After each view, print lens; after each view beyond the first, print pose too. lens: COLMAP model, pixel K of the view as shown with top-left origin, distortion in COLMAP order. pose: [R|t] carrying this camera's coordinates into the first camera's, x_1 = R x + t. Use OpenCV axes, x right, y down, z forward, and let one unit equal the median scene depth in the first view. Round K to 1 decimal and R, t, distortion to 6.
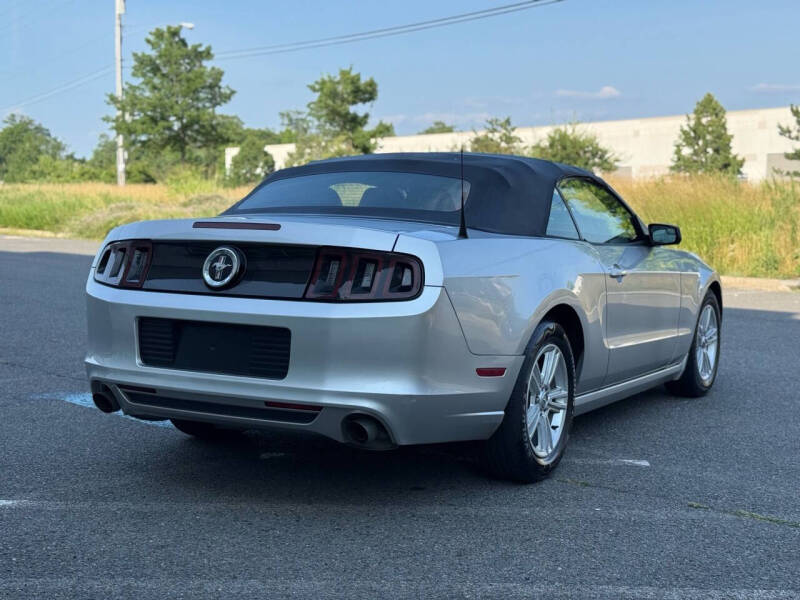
lens RADIAL K [[1100.8, 0, 398.8], [0, 1100.8, 299.7], [0, 0, 1]] dist [0.119107, 0.000000]
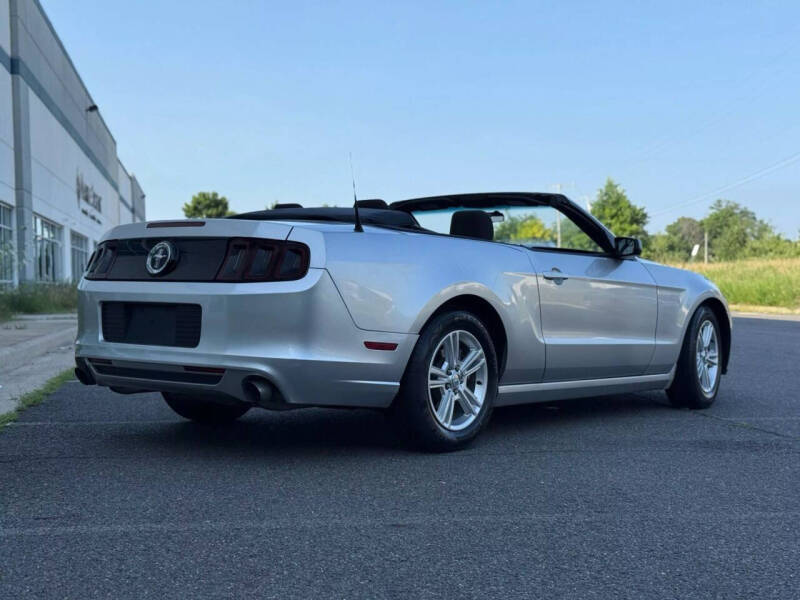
lens RADIAL K [[1100.8, 0, 395.4], [0, 1100.8, 298.3], [0, 0, 1]] dist [0.119107, 0.000000]
pose [[0.980571, -0.005664, -0.196081, 0.328539], [-0.007511, 0.997766, -0.066383, 0.092805], [0.196019, 0.066566, 0.978338, -0.133052]]
